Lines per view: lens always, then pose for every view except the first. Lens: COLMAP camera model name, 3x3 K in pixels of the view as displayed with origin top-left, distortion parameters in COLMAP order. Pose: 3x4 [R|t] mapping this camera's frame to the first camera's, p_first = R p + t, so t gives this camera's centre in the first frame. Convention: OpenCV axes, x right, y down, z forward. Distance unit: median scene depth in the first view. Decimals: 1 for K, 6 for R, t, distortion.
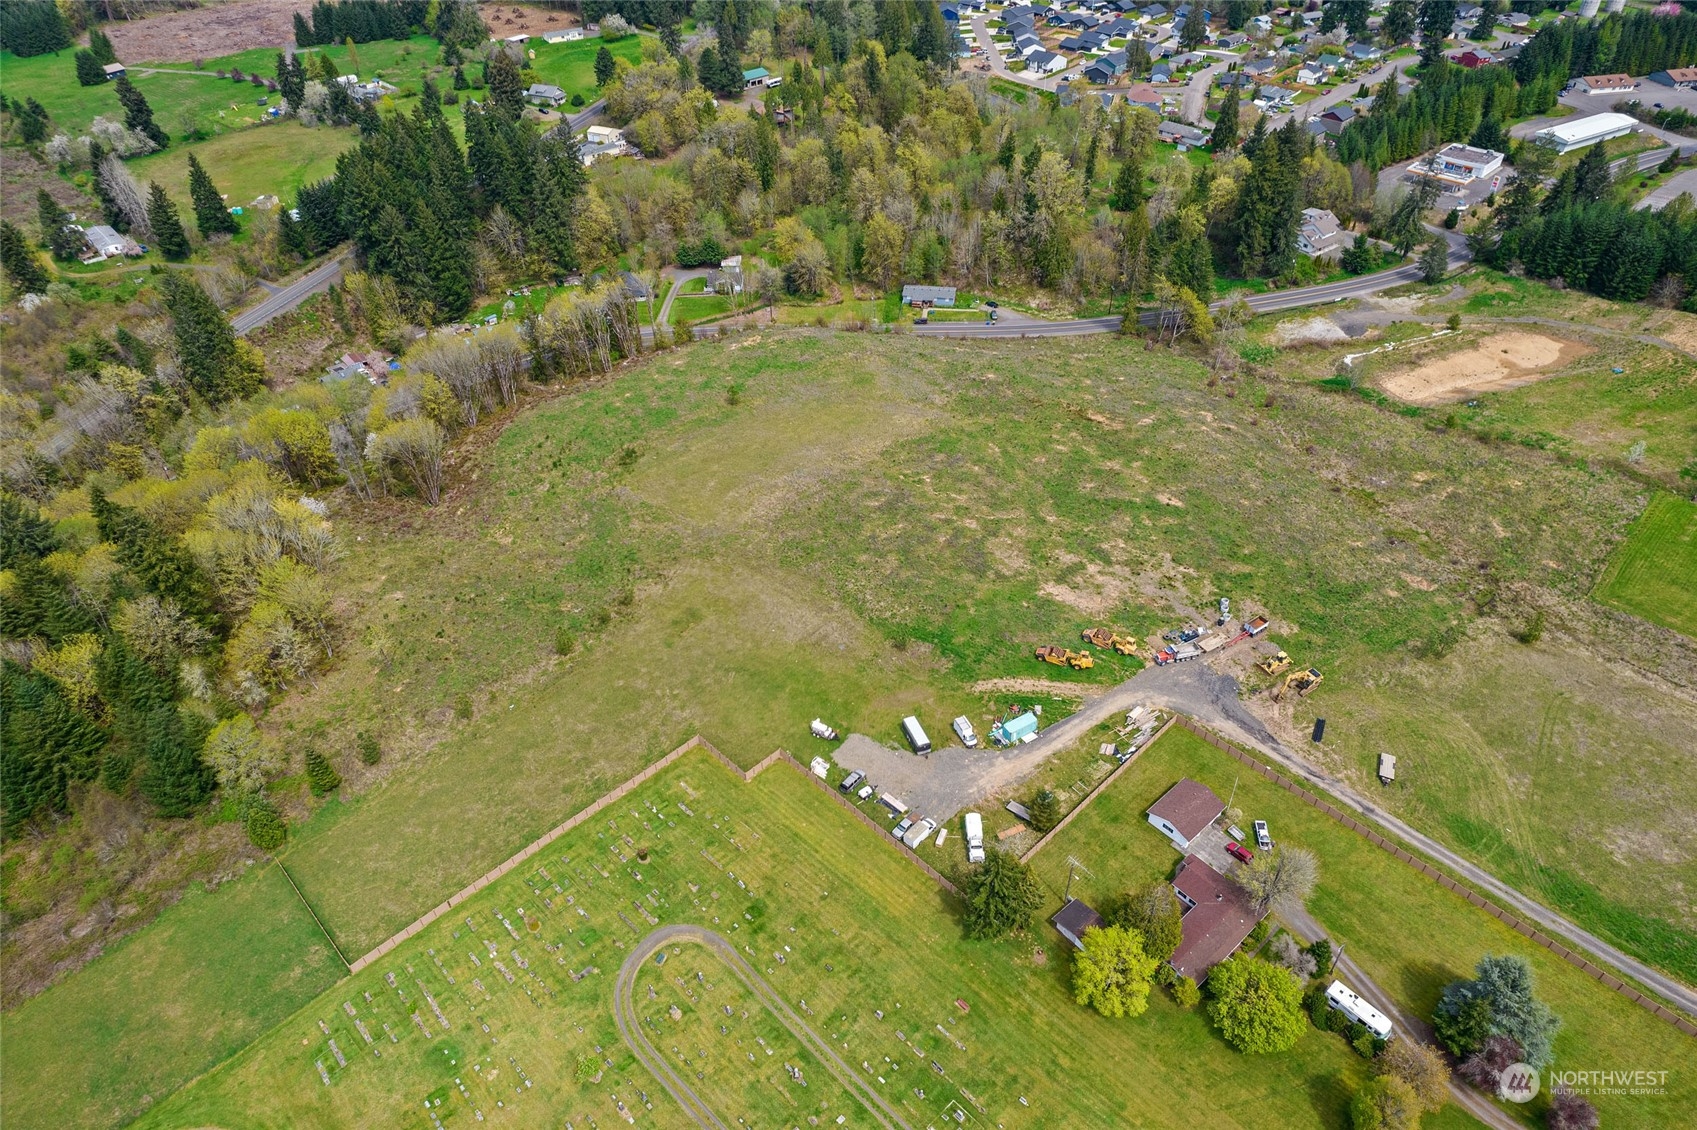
lens RADIAL K [[1094.6, 0, 855.6], [0, 1094.6, 578.5], [0, 0, 1]] dist [-0.076667, 0.065990]
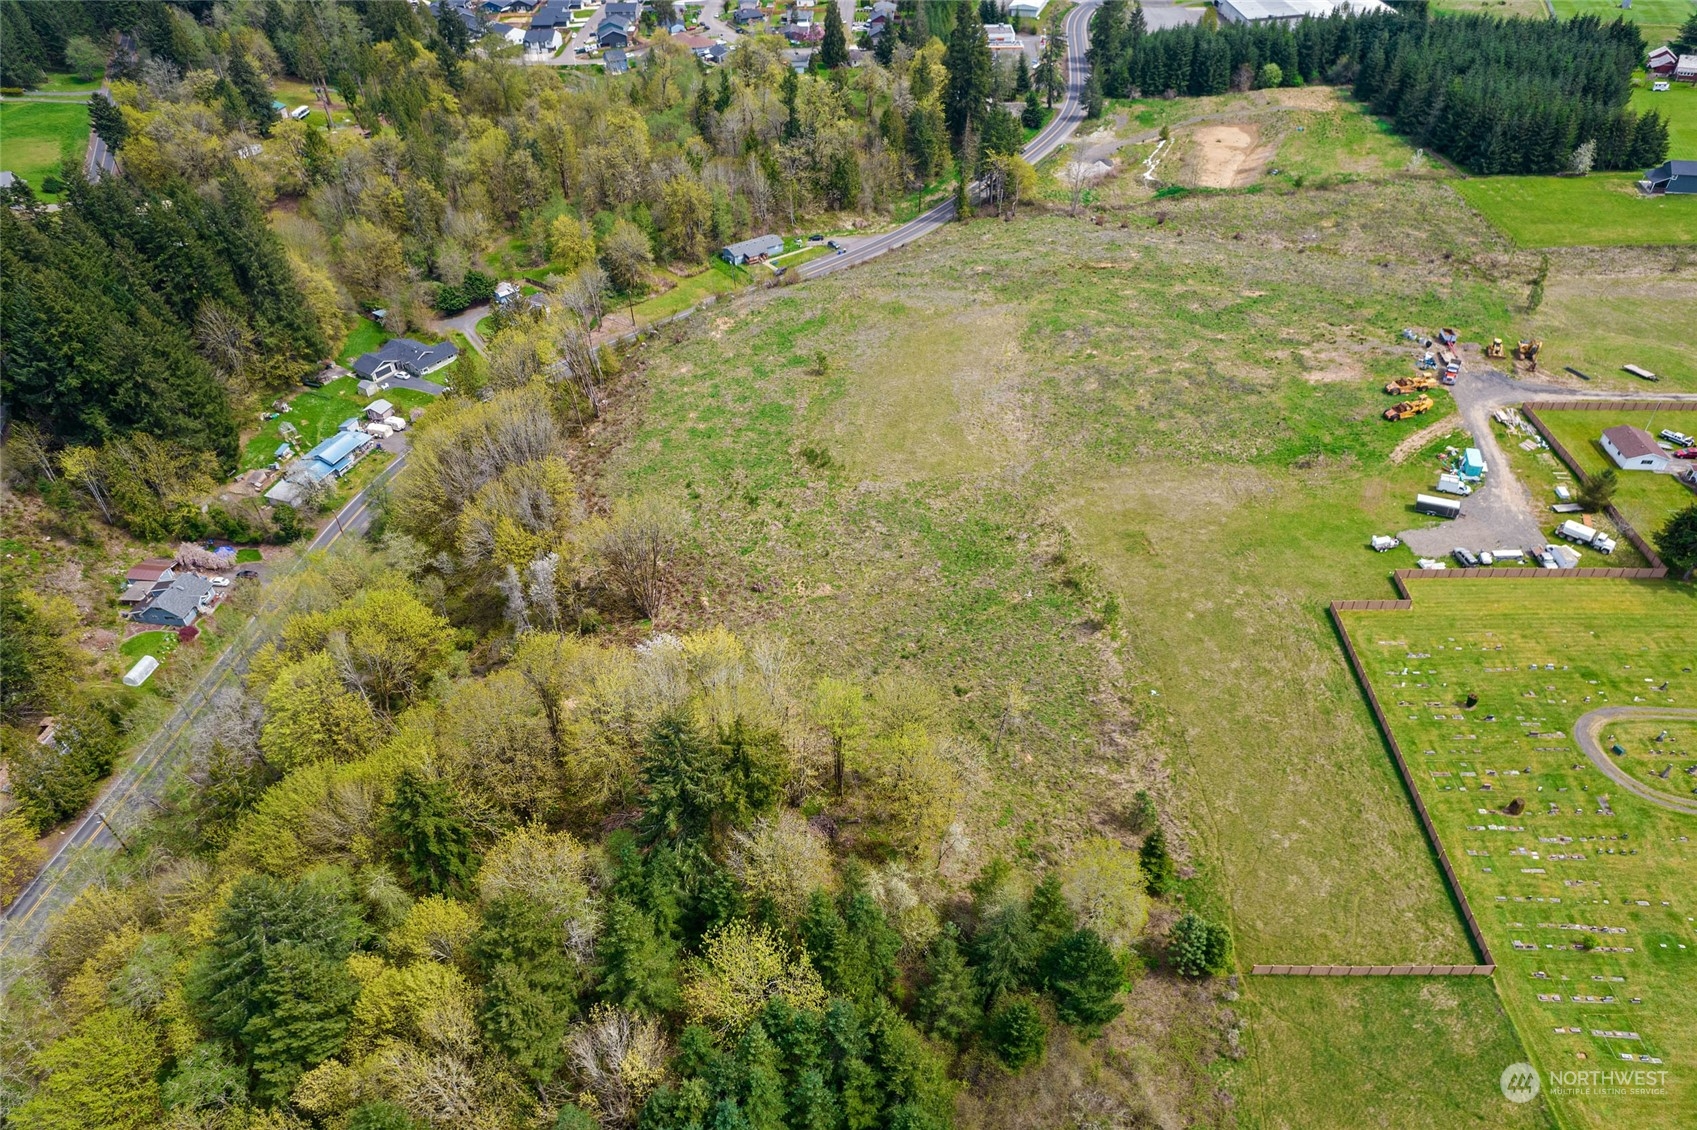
lens RADIAL K [[1094.6, 0, 855.6], [0, 1094.6, 578.5], [0, 0, 1]] dist [-0.076667, 0.065990]
pose [[0.727366, -0.431525, 0.533596, -0.520903], [0.444715, 0.888591, 0.112405, -0.087101], [-0.522654, 0.155538, 0.838237, 0.257947]]
